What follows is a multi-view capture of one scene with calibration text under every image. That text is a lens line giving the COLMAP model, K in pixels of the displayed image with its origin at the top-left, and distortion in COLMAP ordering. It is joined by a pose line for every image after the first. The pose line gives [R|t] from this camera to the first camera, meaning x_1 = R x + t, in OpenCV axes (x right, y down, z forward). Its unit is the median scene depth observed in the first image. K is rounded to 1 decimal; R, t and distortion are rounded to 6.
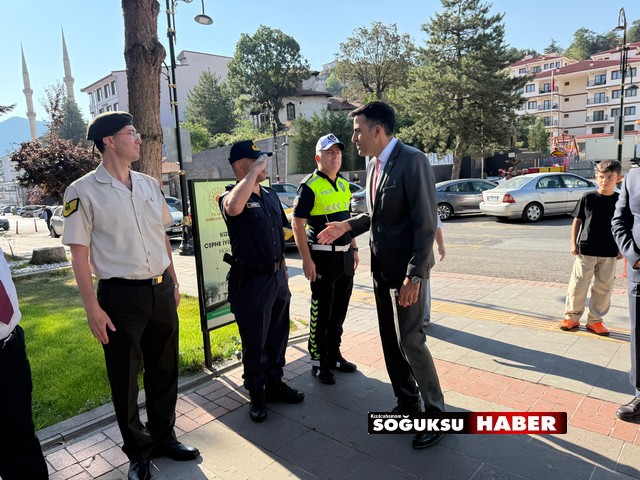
lens RADIAL K [[457.1, 0, 315.6], [0, 457.1, 243.6], [0, 0, 1]] dist [0.035918, -0.040548]
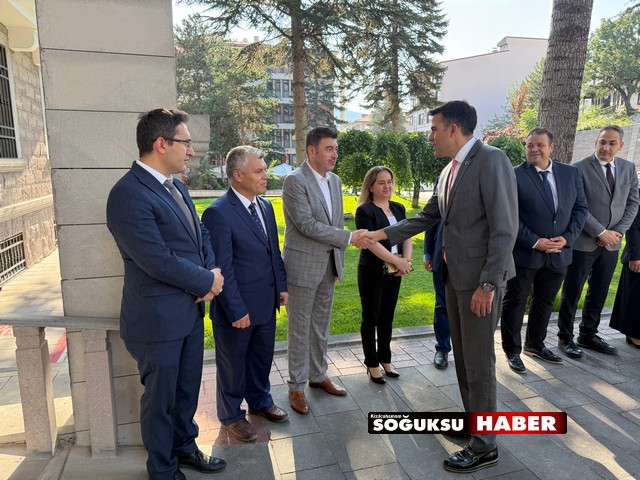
lens RADIAL K [[457.1, 0, 321.7], [0, 457.1, 237.9], [0, 0, 1]] dist [0.035918, -0.040548]
pose [[0.859863, 0.132472, -0.493038, -0.205258], [-0.119886, 0.991137, 0.057222, 0.046144], [0.496249, 0.009905, 0.868124, -0.257755]]
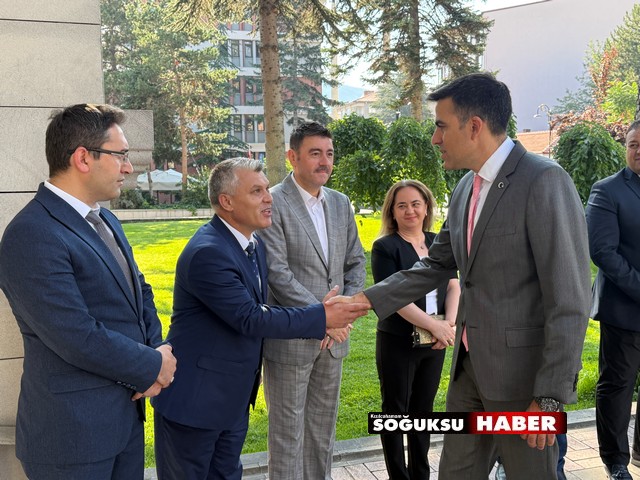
lens RADIAL K [[710.9, 0, 325.0], [0, 710.9, 236.6], [0, 0, 1]] dist [0.050100, 0.000000]
pose [[0.875164, 0.090274, -0.475330, -0.206516], [-0.106549, 0.994280, -0.007343, 0.044789], [0.471949, 0.057072, 0.879777, -0.260547]]
